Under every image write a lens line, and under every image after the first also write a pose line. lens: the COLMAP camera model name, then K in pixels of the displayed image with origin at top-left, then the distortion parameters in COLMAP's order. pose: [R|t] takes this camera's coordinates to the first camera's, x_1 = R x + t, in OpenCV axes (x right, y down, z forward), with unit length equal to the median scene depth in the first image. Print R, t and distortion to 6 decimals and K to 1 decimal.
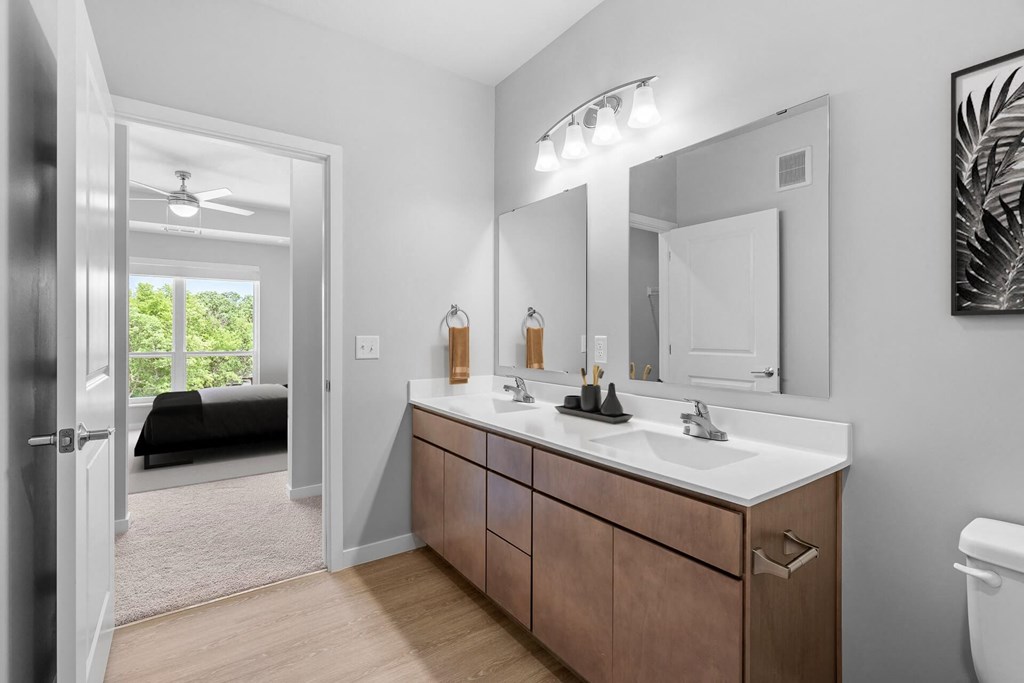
lens RADIAL K [[465.8, 0, 512.3], [0, 465.8, 338.5], [0, 0, 1]] dist [-0.002981, -0.000349]
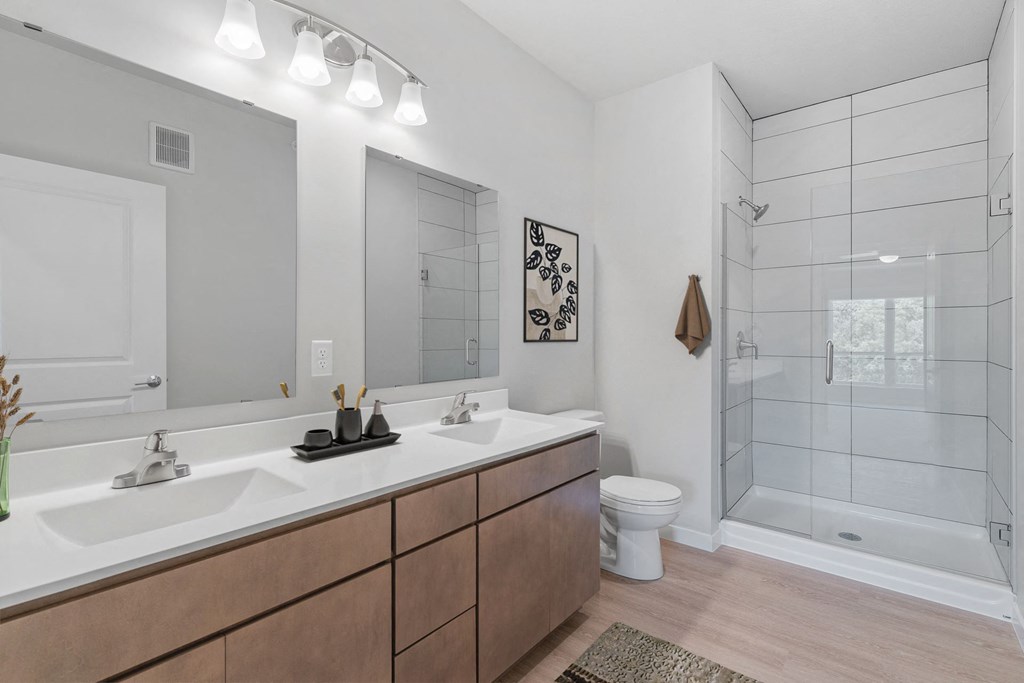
lens RADIAL K [[465.8, 0, 512.4], [0, 465.8, 335.0], [0, 0, 1]] dist [-0.002981, -0.000349]
pose [[-0.247423, -0.004573, 0.968897, -0.655113], [0.008211, 0.999943, 0.006816, -0.017118], [-0.968873, 0.009642, -0.247372, 0.954275]]
